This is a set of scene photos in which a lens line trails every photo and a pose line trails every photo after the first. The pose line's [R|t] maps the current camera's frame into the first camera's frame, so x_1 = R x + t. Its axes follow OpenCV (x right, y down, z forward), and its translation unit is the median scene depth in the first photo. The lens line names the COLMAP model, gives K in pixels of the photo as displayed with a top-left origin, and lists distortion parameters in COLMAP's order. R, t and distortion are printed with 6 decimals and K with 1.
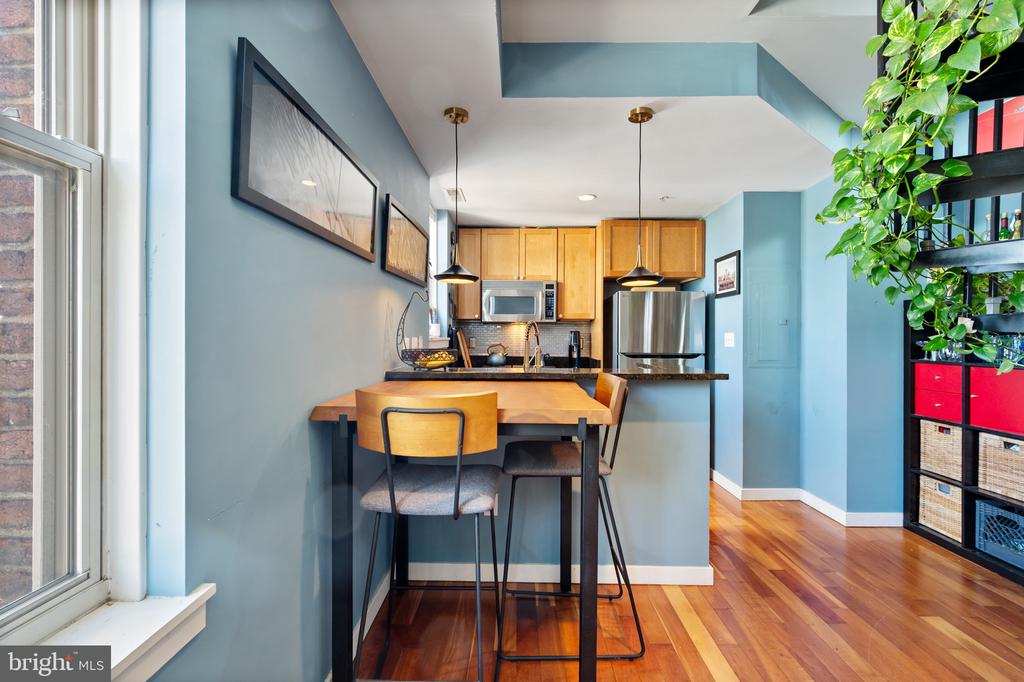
lens RADIAL K [[453.0, 0, 516.4], [0, 453.0, 339.7], [0, 0, 1]] dist [-0.002426, -0.000008]
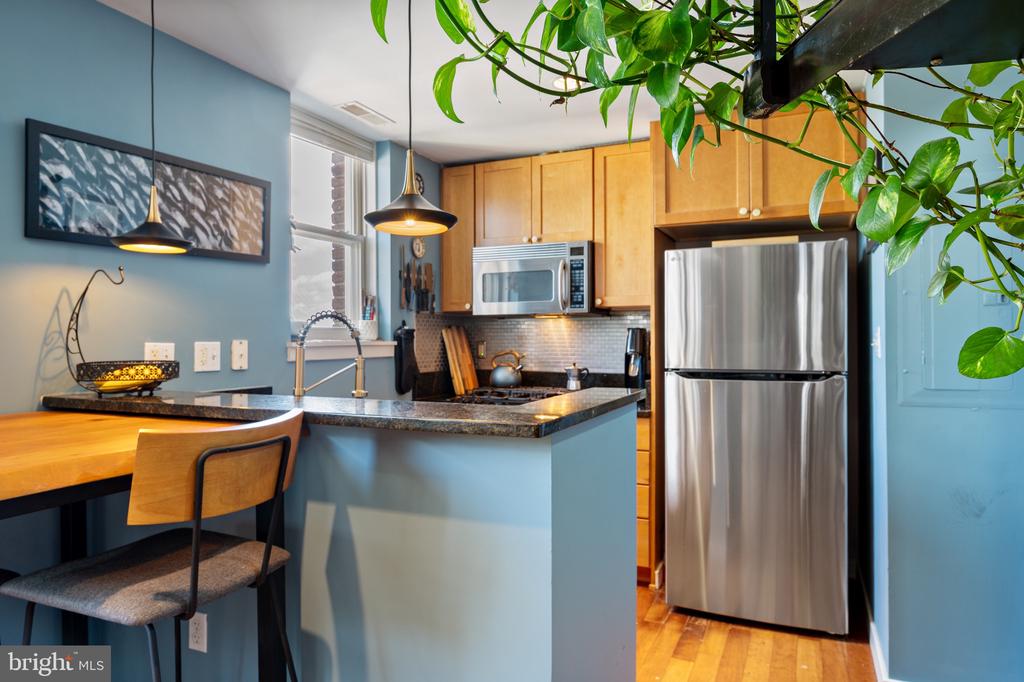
lens RADIAL K [[661.0, 0, 508.3], [0, 661.0, 340.3], [0, 0, 1]] dist [0.007929, 0.000801]
pose [[0.911393, -0.006831, -0.411480, 0.338677], [0.005172, 0.999973, -0.005145, -0.000602], [0.411504, 0.002560, 0.911404, 0.200683]]
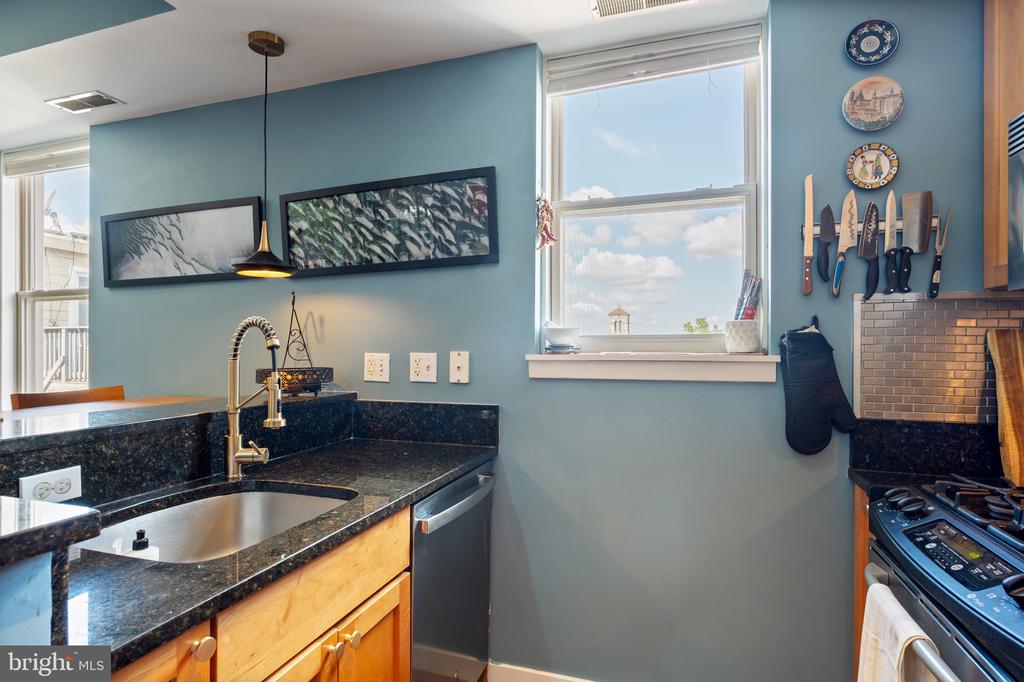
lens RADIAL K [[515.5, 0, 512.1], [0, 515.5, 350.6], [0, 0, 1]] dist [0.001179, -0.000110]
pose [[-0.302106, -0.001628, -0.953273, 0.268134], [-0.008099, 0.999967, 0.000859, -0.006377], [0.953240, 0.007980, -0.302109, 0.832528]]
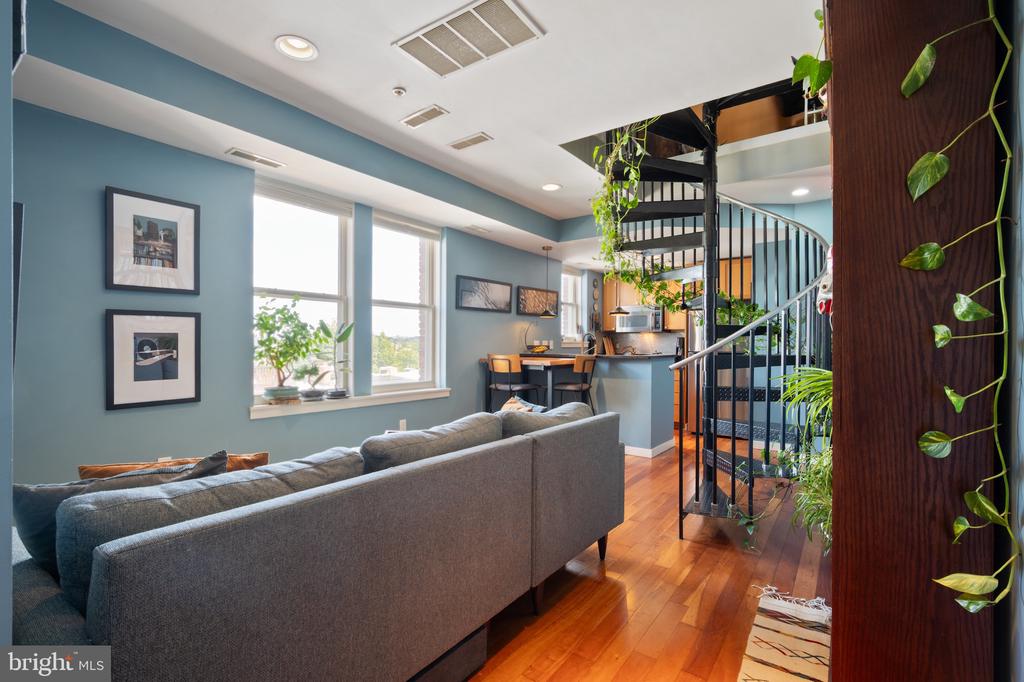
lens RADIAL K [[465.5, 0, 511.3], [0, 465.5, 346.2], [0, 0, 1]] dist [0.000461, 0.000006]
pose [[0.813221, -0.000983, -0.581954, 0.591798], [-0.002638, 0.999982, -0.005377, 0.020503], [0.581949, 0.005908, 0.813204, -0.576800]]
